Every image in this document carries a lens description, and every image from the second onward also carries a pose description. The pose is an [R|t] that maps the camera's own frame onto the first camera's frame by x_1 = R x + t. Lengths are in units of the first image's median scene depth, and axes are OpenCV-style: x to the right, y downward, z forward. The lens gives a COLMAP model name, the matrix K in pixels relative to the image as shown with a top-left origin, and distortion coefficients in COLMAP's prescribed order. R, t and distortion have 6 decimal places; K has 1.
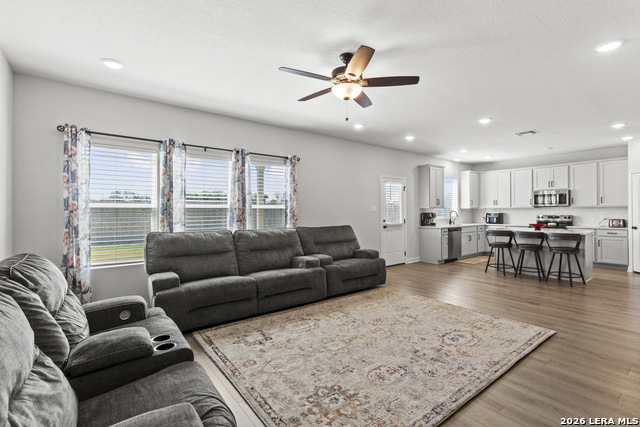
lens RADIAL K [[297.2, 0, 329.8], [0, 297.2, 208.7], [0, 0, 1]] dist [-0.001838, 0.000935]
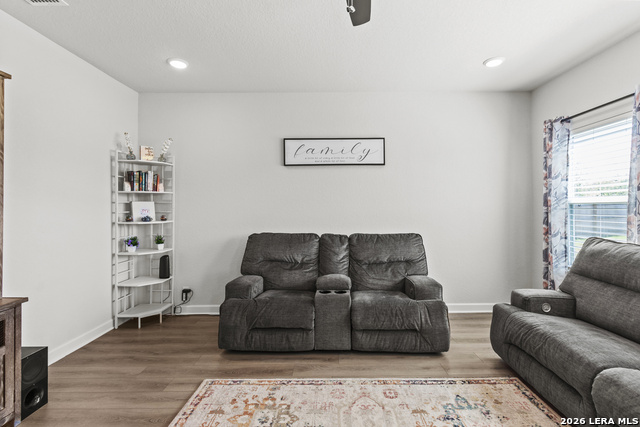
lens RADIAL K [[297.2, 0, 326.3], [0, 297.2, 207.0], [0, 0, 1]] dist [-0.001838, 0.000935]
pose [[-0.623250, -0.000932, -0.782022, 0.374871], [0.010252, 0.999904, -0.009362, 0.008605], [0.781956, -0.013853, -0.623180, 1.072231]]
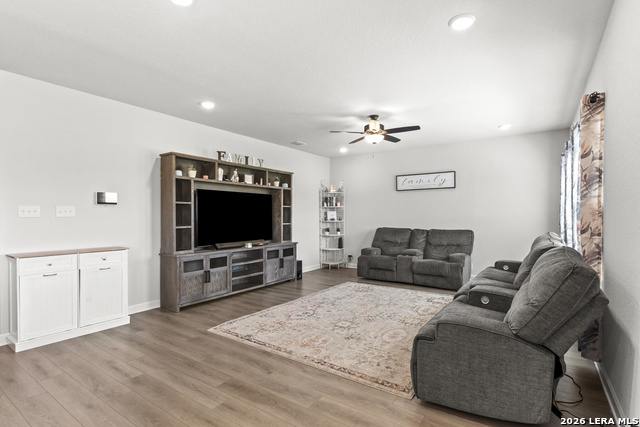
lens RADIAL K [[329.6, 0, 320.8], [0, 329.6, 214.8], [0, 0, 1]] dist [0.000280, 0.000005]
pose [[-0.964068, 0.004250, -0.265621, 0.682766], [0.006172, 0.999960, -0.006402, 0.014906], [0.265583, -0.007812, -0.964056, 2.237755]]
